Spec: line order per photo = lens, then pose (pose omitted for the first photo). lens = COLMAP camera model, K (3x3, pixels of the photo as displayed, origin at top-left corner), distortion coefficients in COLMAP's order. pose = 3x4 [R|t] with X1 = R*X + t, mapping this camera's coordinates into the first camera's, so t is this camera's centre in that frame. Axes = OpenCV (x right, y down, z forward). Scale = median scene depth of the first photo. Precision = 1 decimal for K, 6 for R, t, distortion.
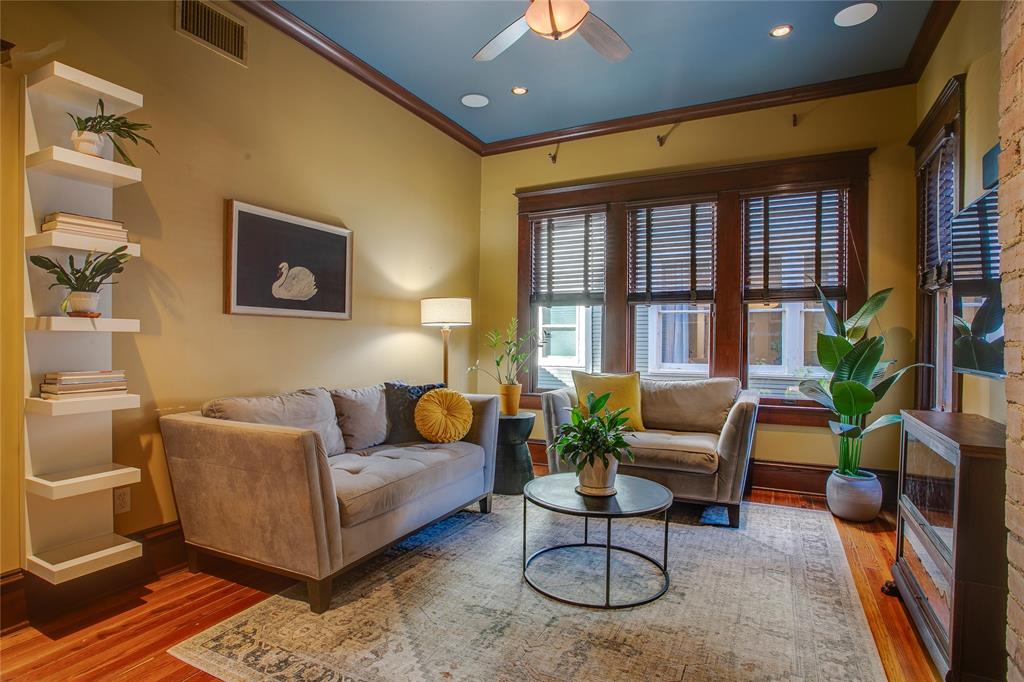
lens RADIAL K [[512.8, 0, 510.3], [0, 512.8, 338.3], [0, 0, 1]] dist [-0.044409, 0.005854]
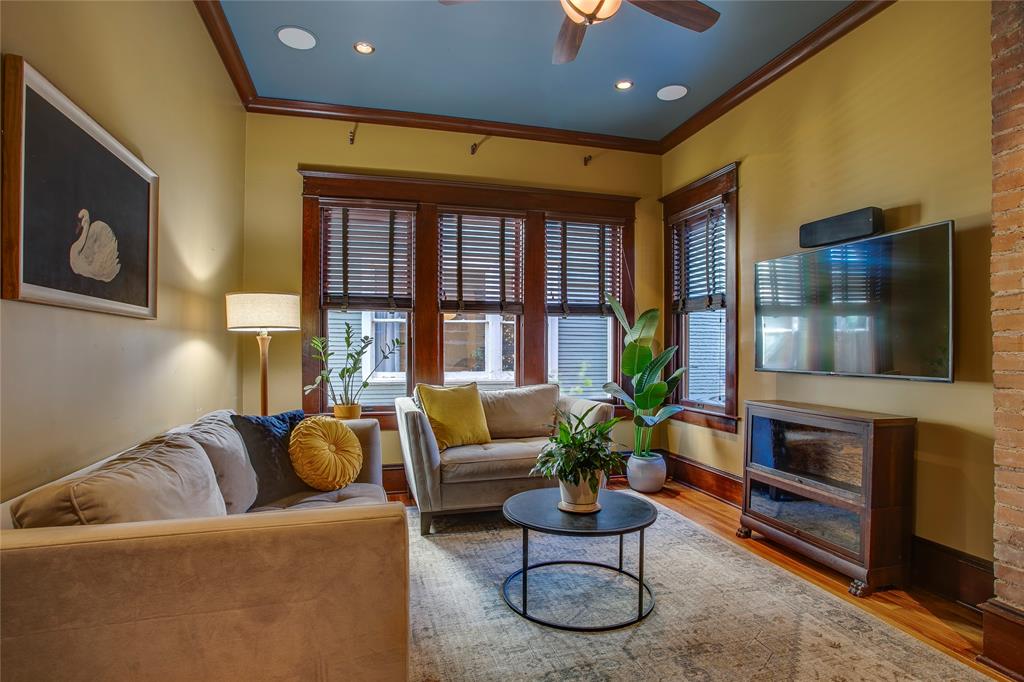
lens RADIAL K [[512.8, 0, 511.8], [0, 512.8, 348.8], [0, 0, 1]] dist [-0.044409, 0.005854]
pose [[0.743925, -0.004217, 0.668249, -0.399258], [0.001303, 0.999987, 0.004859, -0.002681], [-0.668261, -0.002744, 0.743921, 0.260810]]
